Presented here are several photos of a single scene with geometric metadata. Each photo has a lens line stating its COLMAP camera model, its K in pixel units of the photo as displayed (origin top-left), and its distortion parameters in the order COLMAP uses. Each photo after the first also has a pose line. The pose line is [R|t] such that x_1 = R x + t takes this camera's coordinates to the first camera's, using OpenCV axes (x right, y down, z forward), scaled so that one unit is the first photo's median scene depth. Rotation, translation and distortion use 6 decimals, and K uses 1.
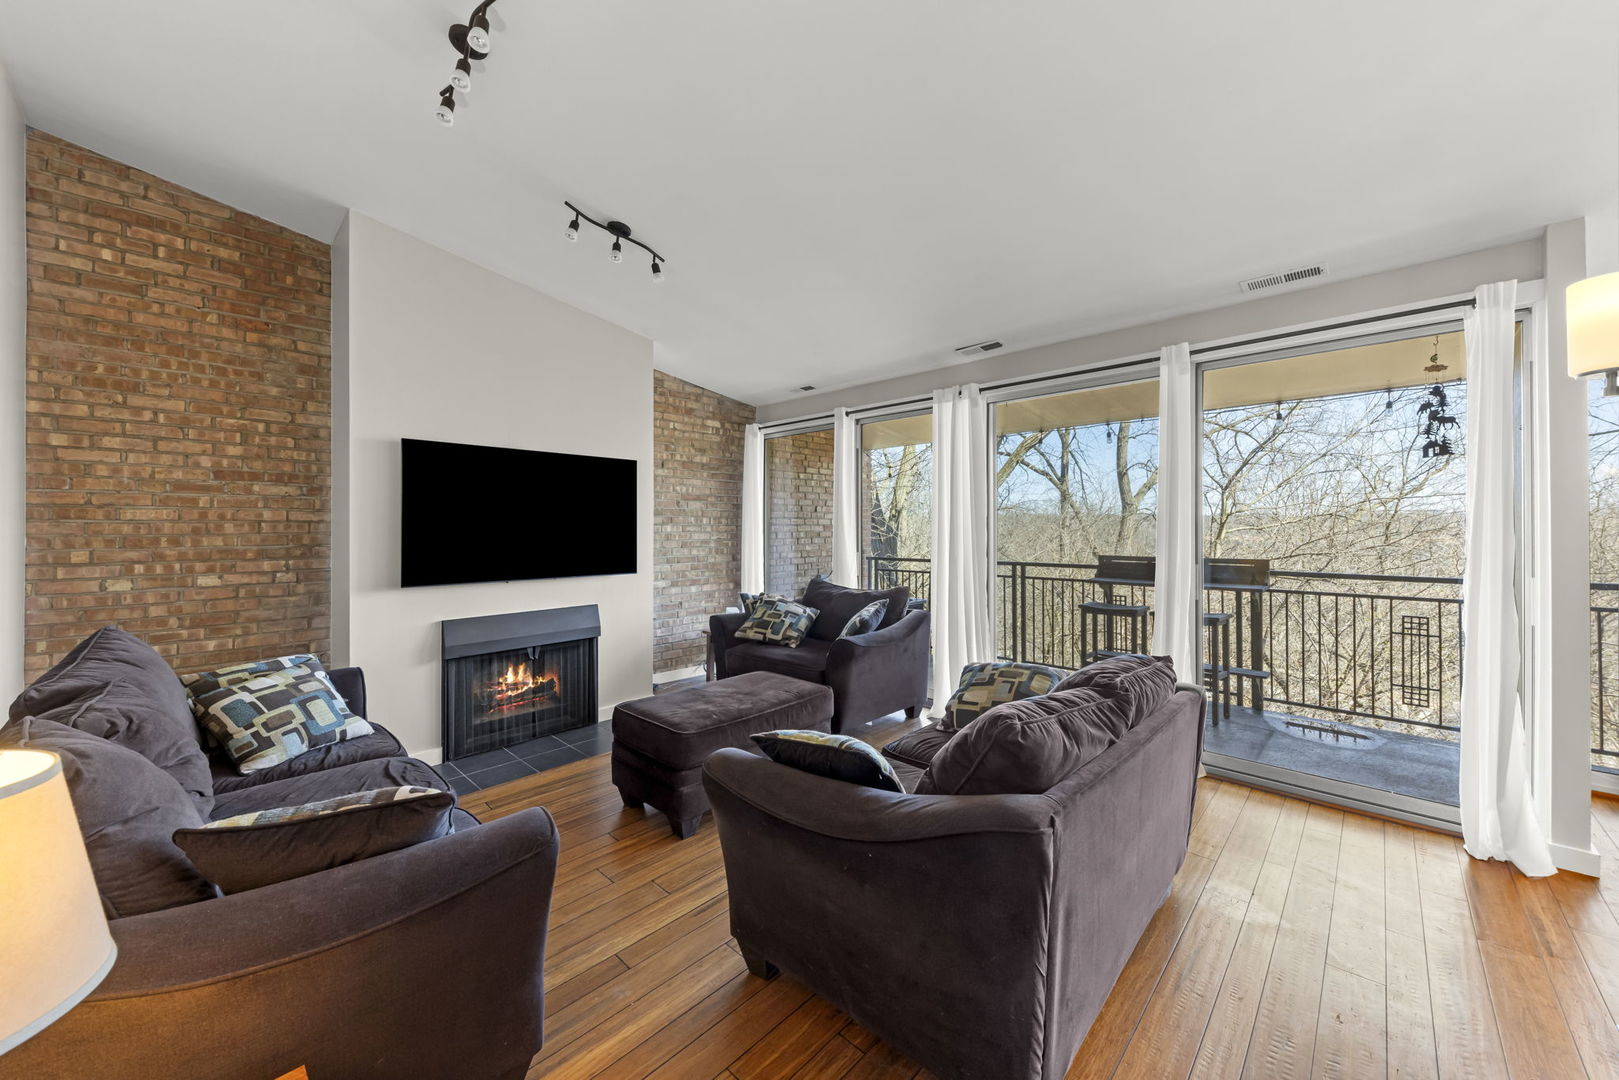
lens RADIAL K [[611.5, 0, 823.4], [0, 611.5, 531.2], [0, 0, 1]] dist [0.008325, -0.004947]
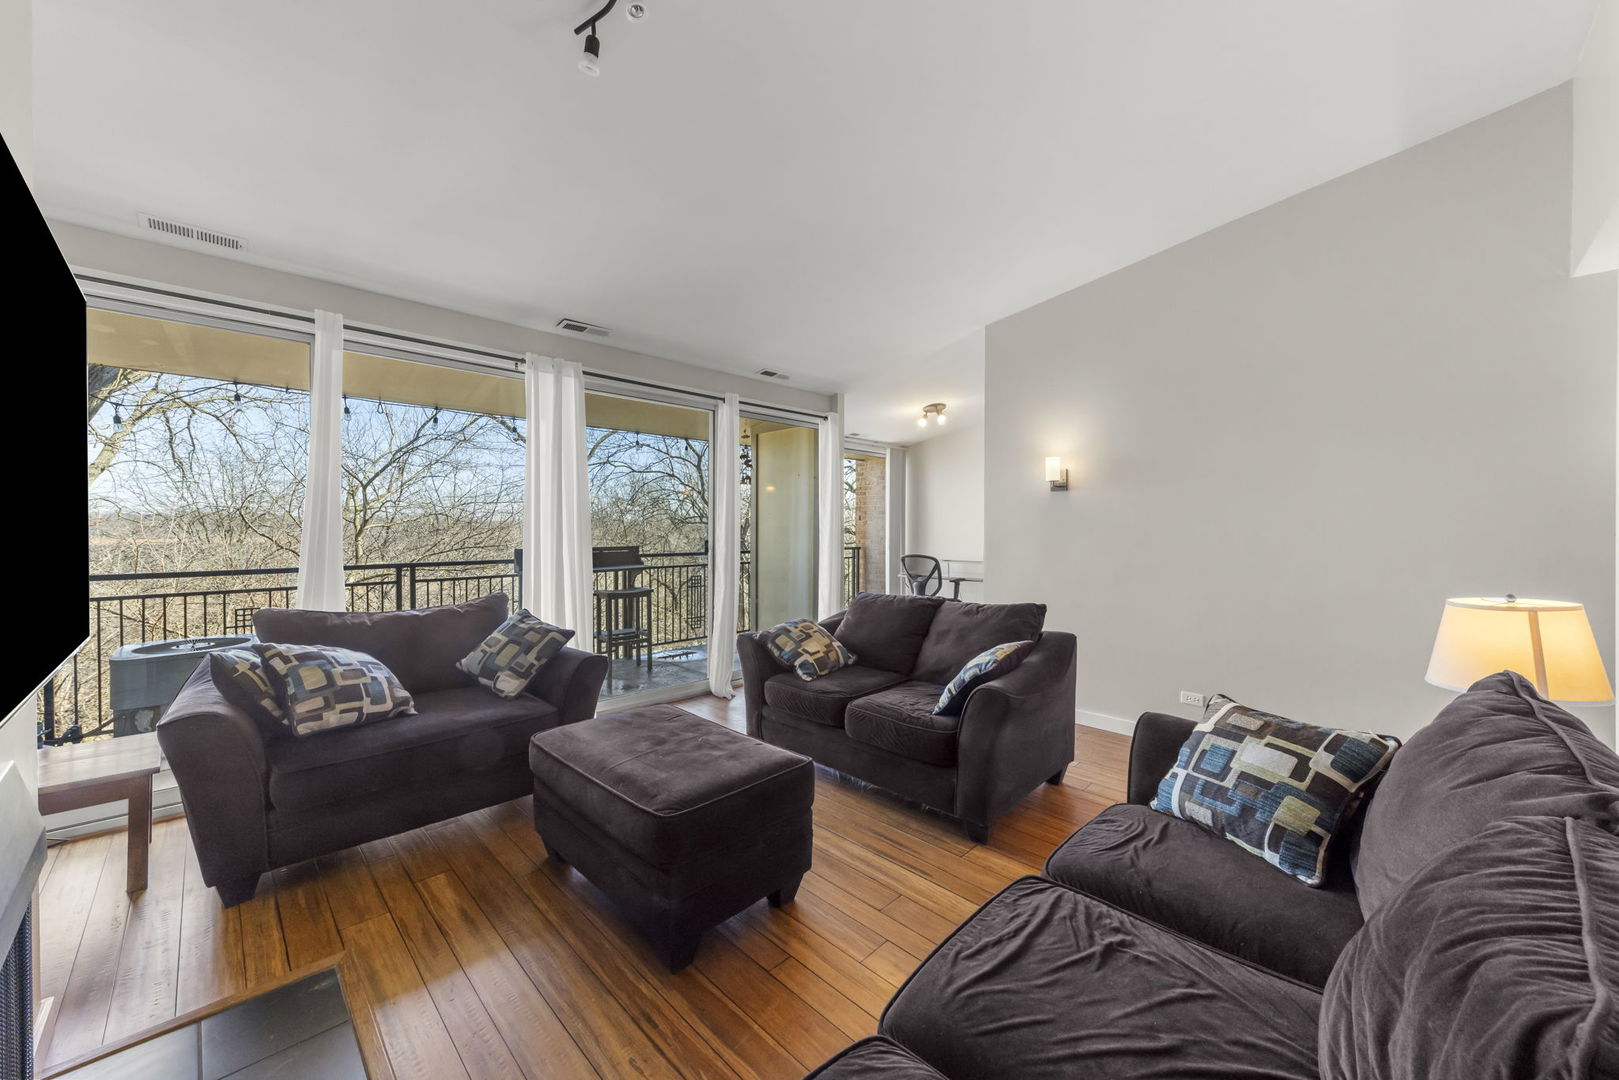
lens RADIAL K [[602.7, 0, 819.8], [0, 602.7, 533.7], [0, 0, 1]] dist [0.008756, -0.000099]
pose [[0.020895, -0.010020, 0.999731, -0.587697], [-0.004417, 0.999939, 0.010115, 0.004340], [-0.999772, -0.004627, 0.020849, 0.544293]]
